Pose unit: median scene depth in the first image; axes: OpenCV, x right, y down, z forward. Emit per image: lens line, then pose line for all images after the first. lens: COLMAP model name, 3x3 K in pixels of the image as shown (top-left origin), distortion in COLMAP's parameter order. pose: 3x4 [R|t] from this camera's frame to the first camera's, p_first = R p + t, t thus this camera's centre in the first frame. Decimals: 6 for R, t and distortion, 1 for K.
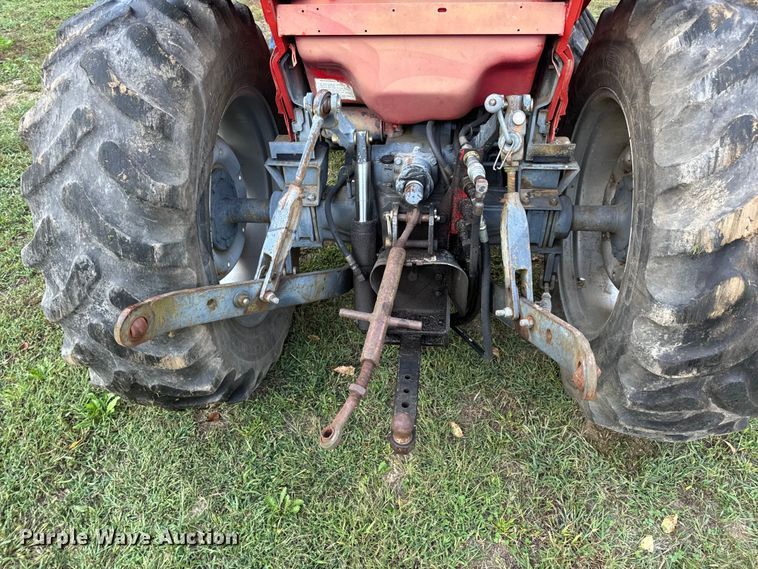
lens RADIAL K [[539.8, 0, 379.6], [0, 539.8, 286.8], [0, 0, 1]] dist [0.039607, -0.043812]
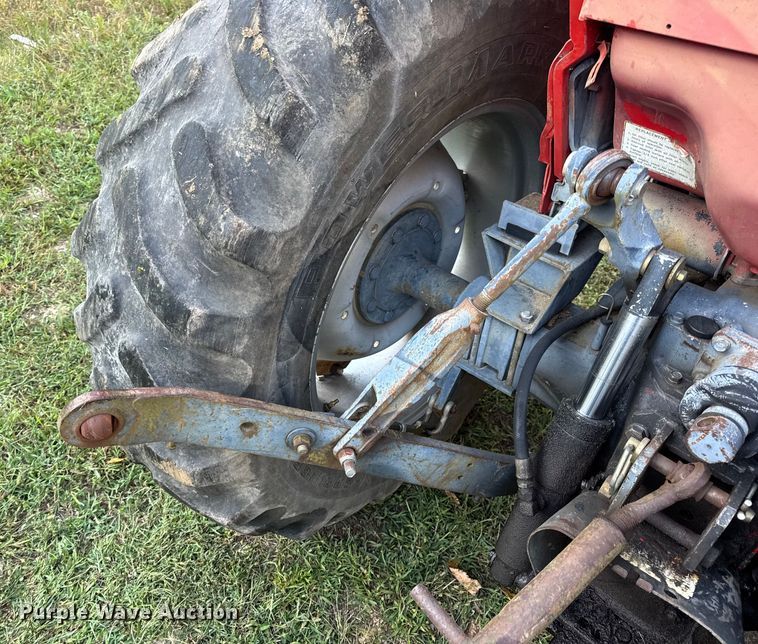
lens RADIAL K [[604.6, 0, 336.3], [0, 604.6, 324.5], [0, 0, 1]] dist [0.078526, -0.070149]
pose [[0.771953, 0.445625, -0.453330, 0.013604], [-0.432506, 0.890823, 0.139190, -0.198856], [0.465863, 0.088619, 0.880408, 0.437545]]
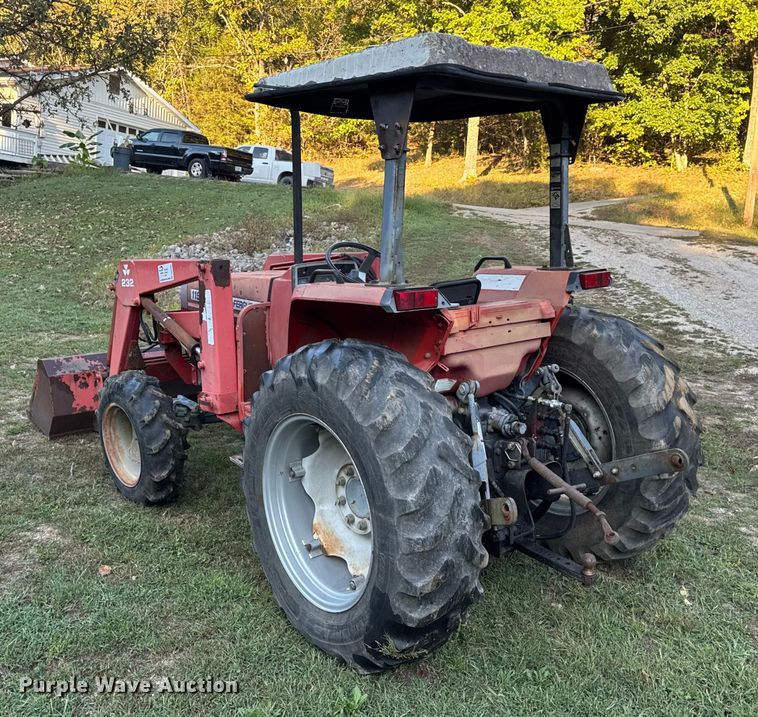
lens RADIAL K [[785.9, 0, 368.0], [0, 785.9, 343.8], [0, 0, 1]] dist [0.040603, 0.000000]
pose [[0.718625, -0.106087, 0.687259, -1.990797], [0.415002, 0.858436, -0.301432, 0.145635], [-0.557990, 0.501830, 0.660919, -0.492080]]
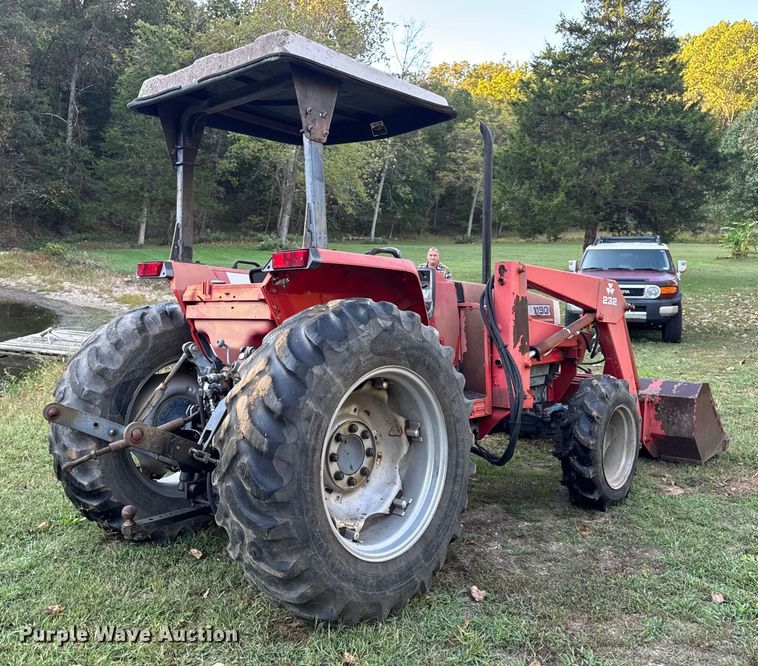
lens RADIAL K [[741.4, 0, 372.8], [0, 741.4, 329.7], [0, 0, 1]] dist [0.022900, 0.000000]
pose [[0.786292, 0.041264, -0.616476, 2.075347], [-0.391176, 0.805573, -0.445009, 0.544723], [0.478254, 0.591057, 0.649557, -0.468831]]
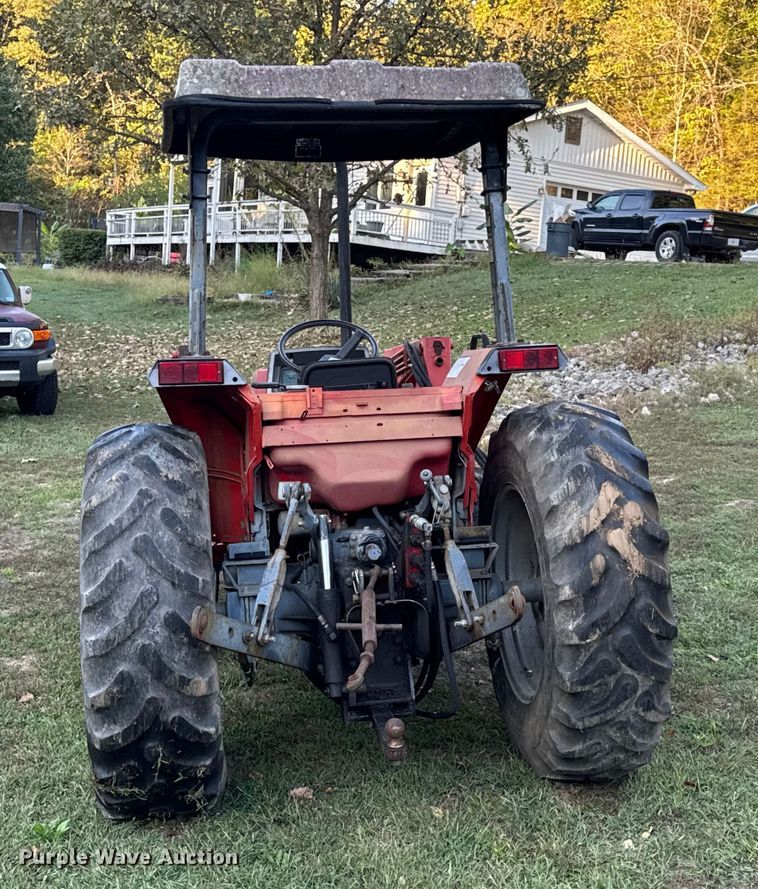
lens RADIAL K [[1297.5, 0, 386.0], [0, 1297.5, 443.7], [0, 0, 1]] dist [0.073528, 0.000000]
pose [[0.970867, -0.035018, 0.237047, -0.636298], [0.156827, 0.840818, -0.518102, 1.222205], [-0.181171, 0.540183, 0.821815, -1.672623]]
